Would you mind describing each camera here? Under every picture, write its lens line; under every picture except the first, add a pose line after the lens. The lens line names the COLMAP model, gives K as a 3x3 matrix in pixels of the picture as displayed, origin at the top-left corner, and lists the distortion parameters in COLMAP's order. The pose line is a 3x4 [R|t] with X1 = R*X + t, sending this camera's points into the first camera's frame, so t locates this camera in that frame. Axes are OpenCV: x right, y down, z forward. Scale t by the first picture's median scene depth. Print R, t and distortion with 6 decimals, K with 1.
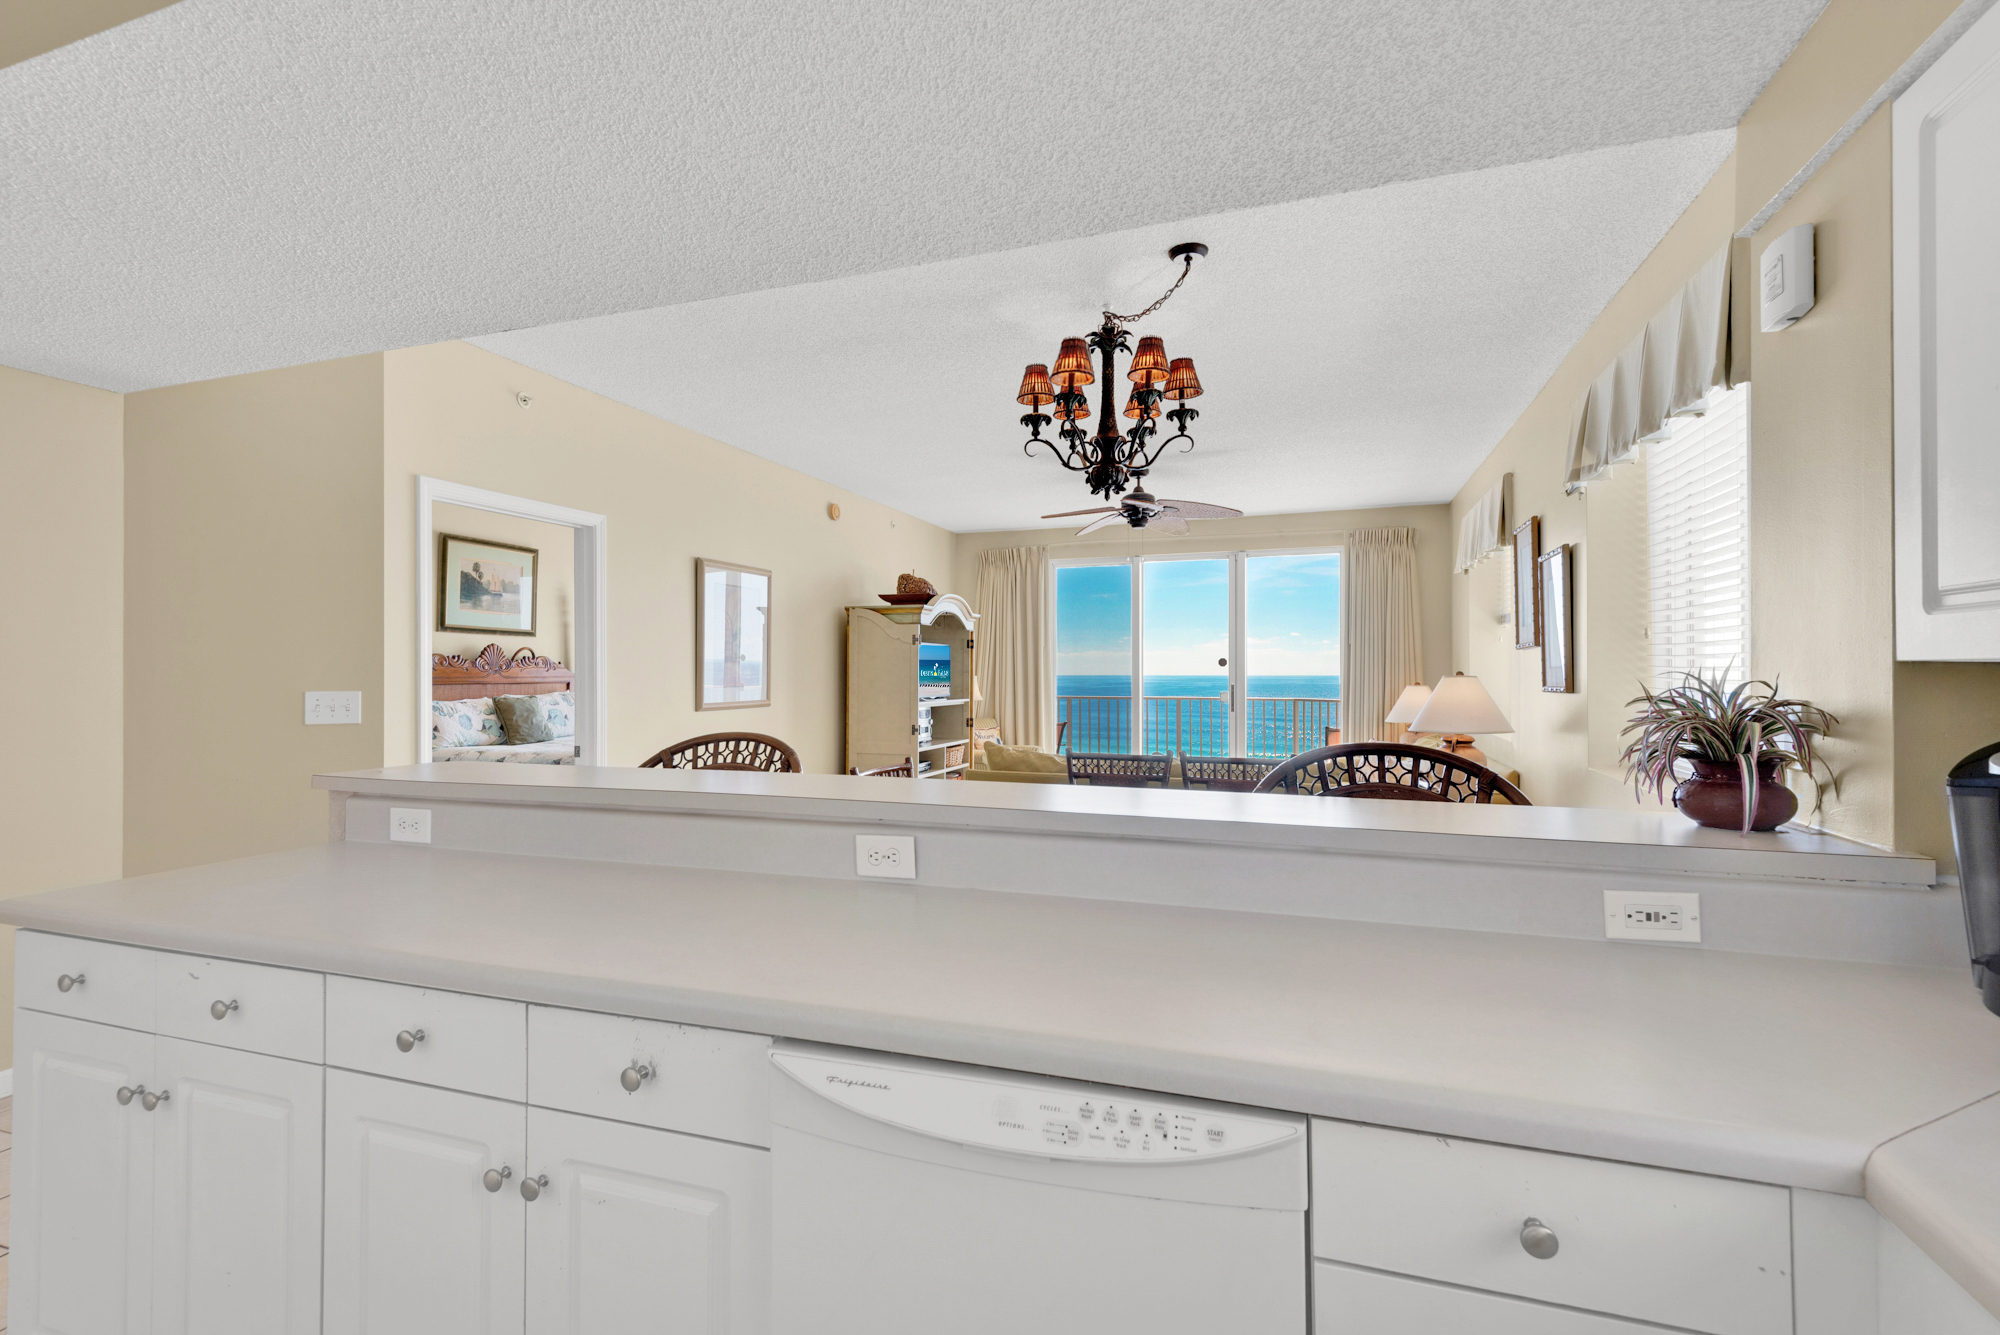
lens RADIAL K [[916.2, 0, 1018.8], [0, 916.2, 666.0], [0, 0, 1]] dist [-0.002163, -0.000415]
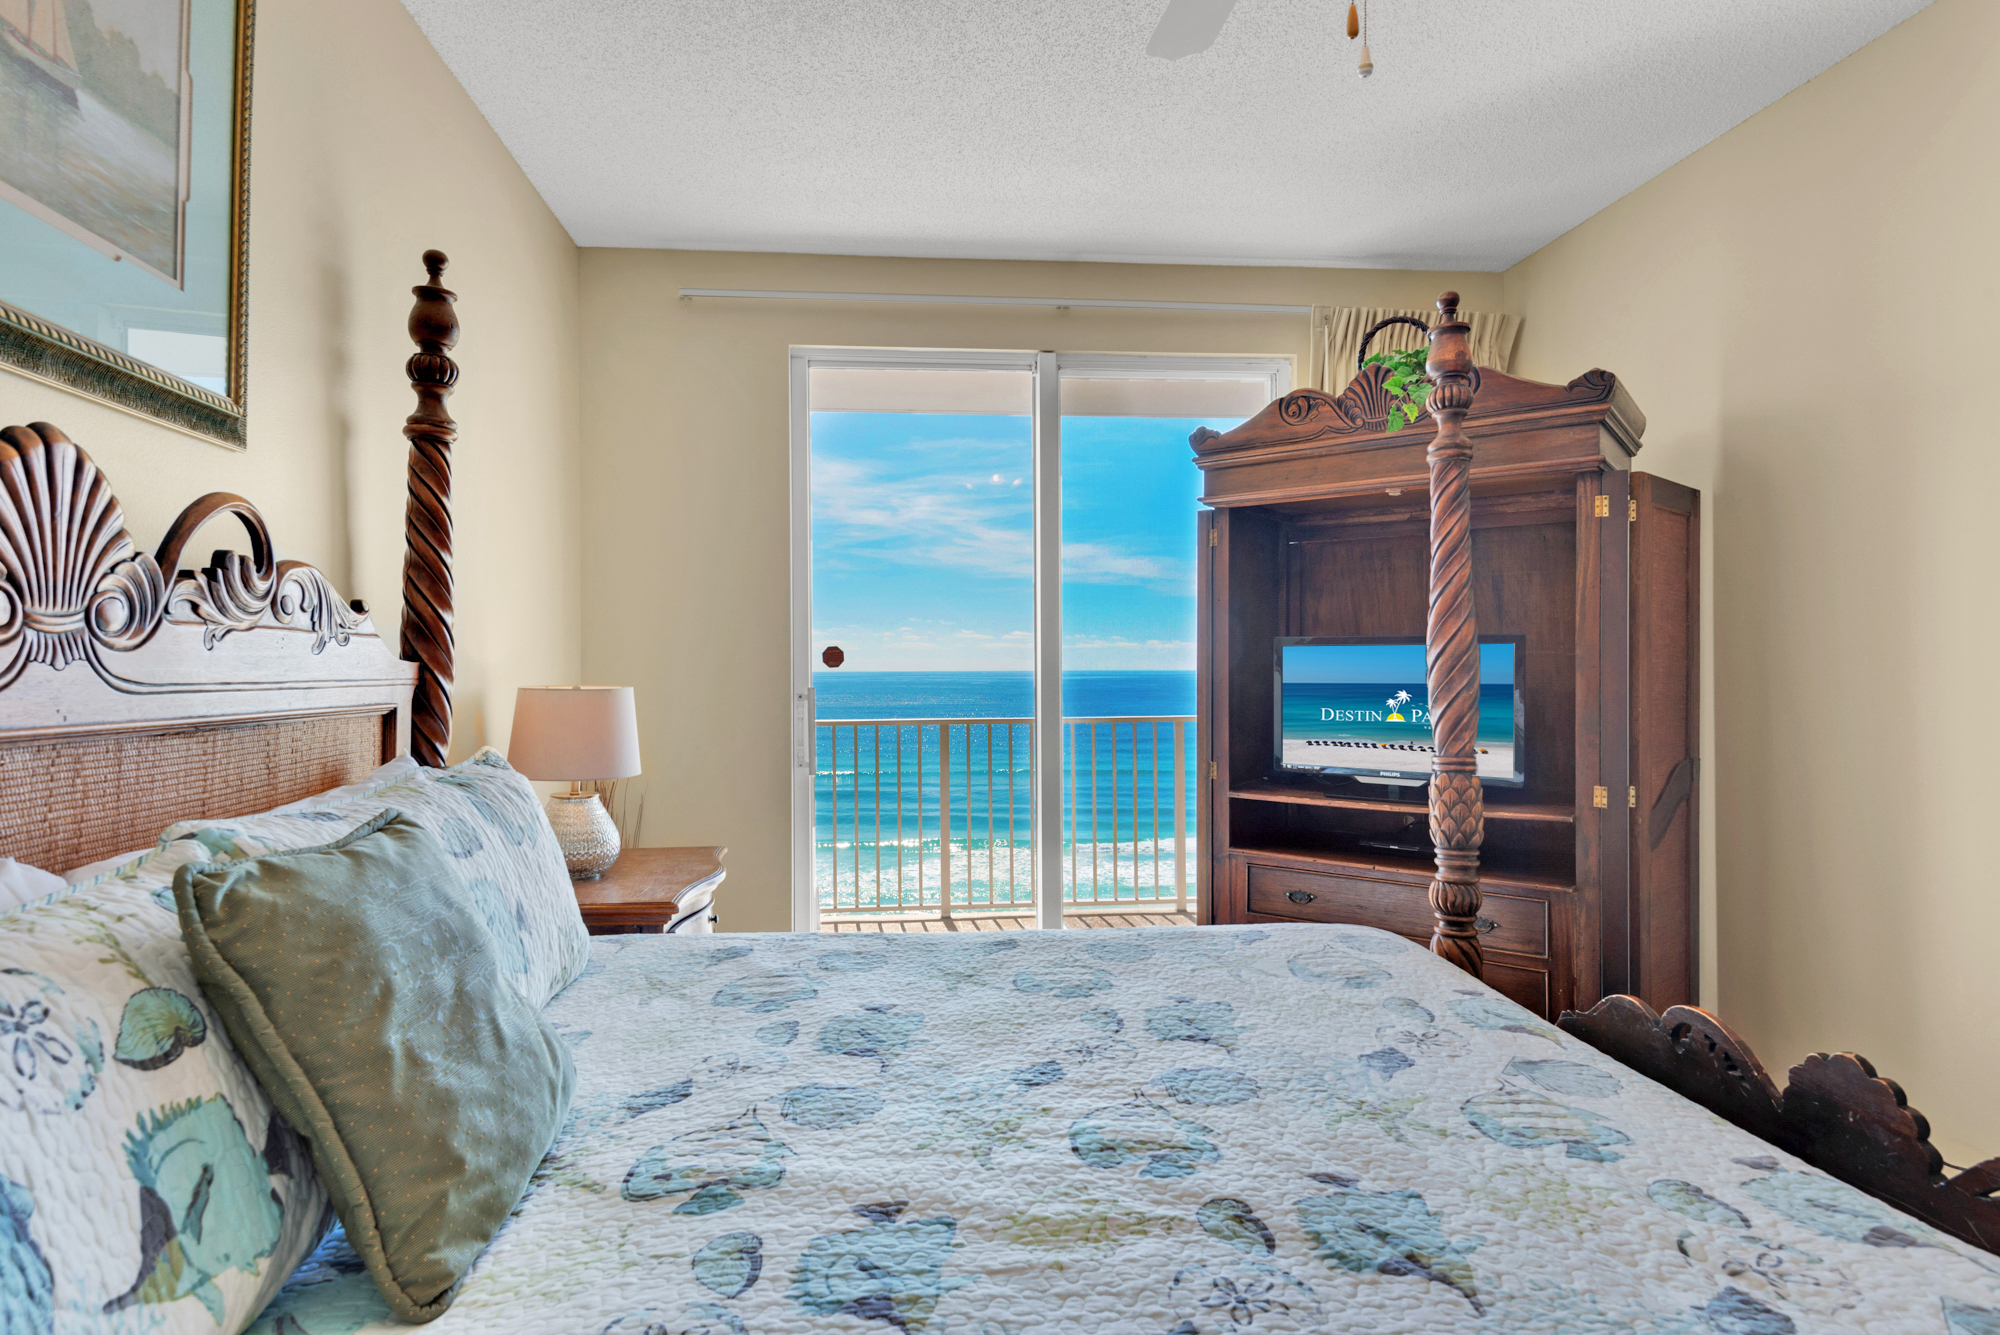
lens RADIAL K [[1089.3, 0, 985.8], [0, 1089.3, 668.5], [0, 0, 1]] dist [0.003928, -0.000405]
pose [[0.910100, 0.003602, 0.414373, -0.521874], [-0.006499, 0.999963, 0.005583, 0.007977], [-0.414338, -0.007774, 0.910090, 0.813945]]
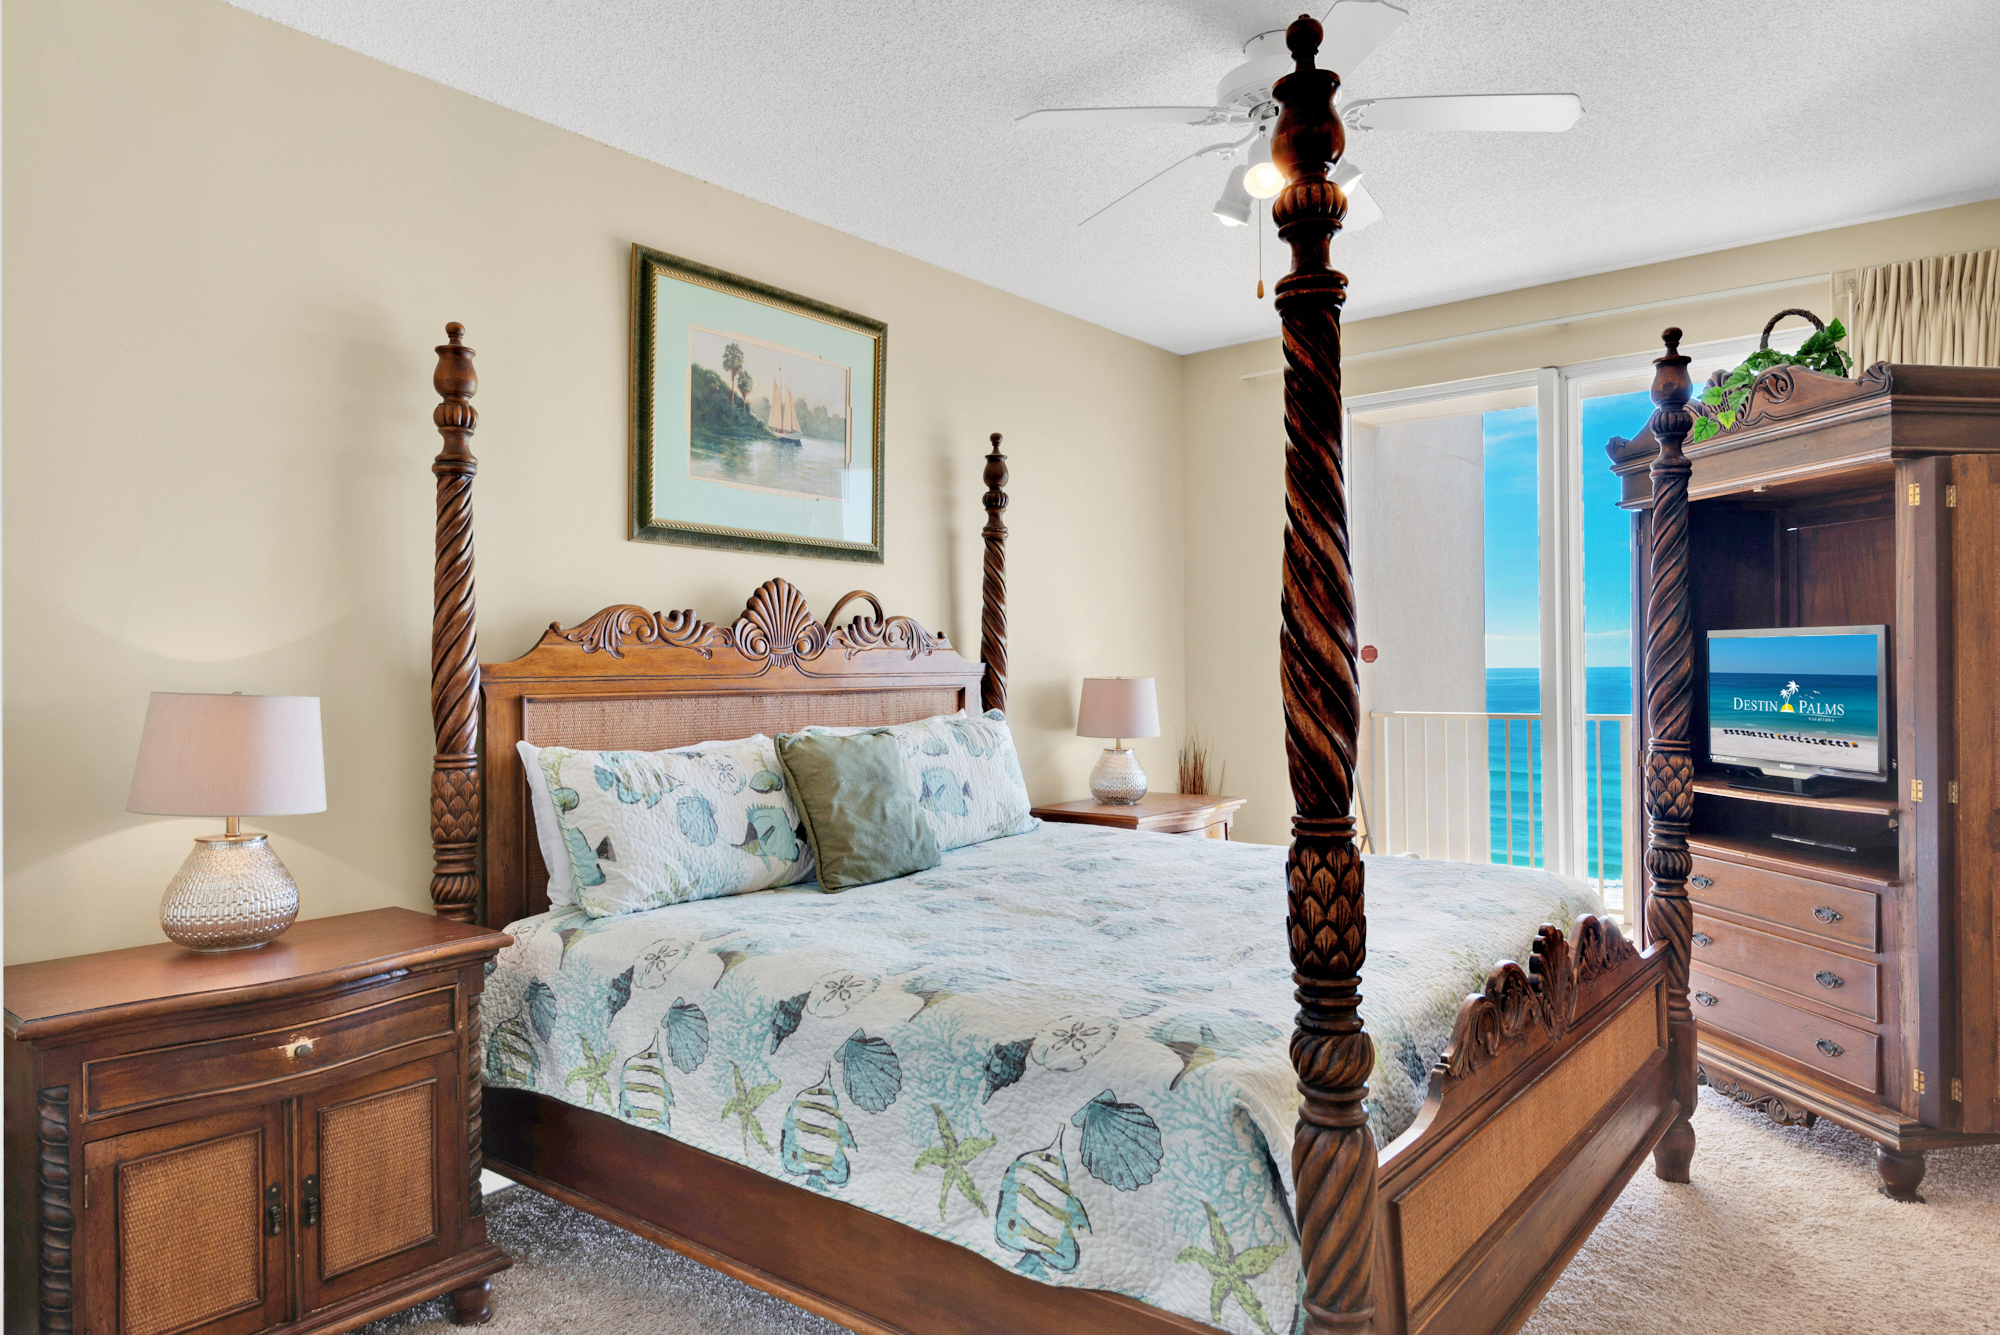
lens RADIAL K [[1260.6, 0, 1013.7], [0, 1260.6, 666.0], [0, 0, 1]] dist [-0.003044, -0.001153]
pose [[0.938797, -0.005110, -0.344432, -0.329066], [0.007623, 0.999953, 0.005940, 0.006776], [0.344385, -0.008202, 0.938793, 0.587680]]
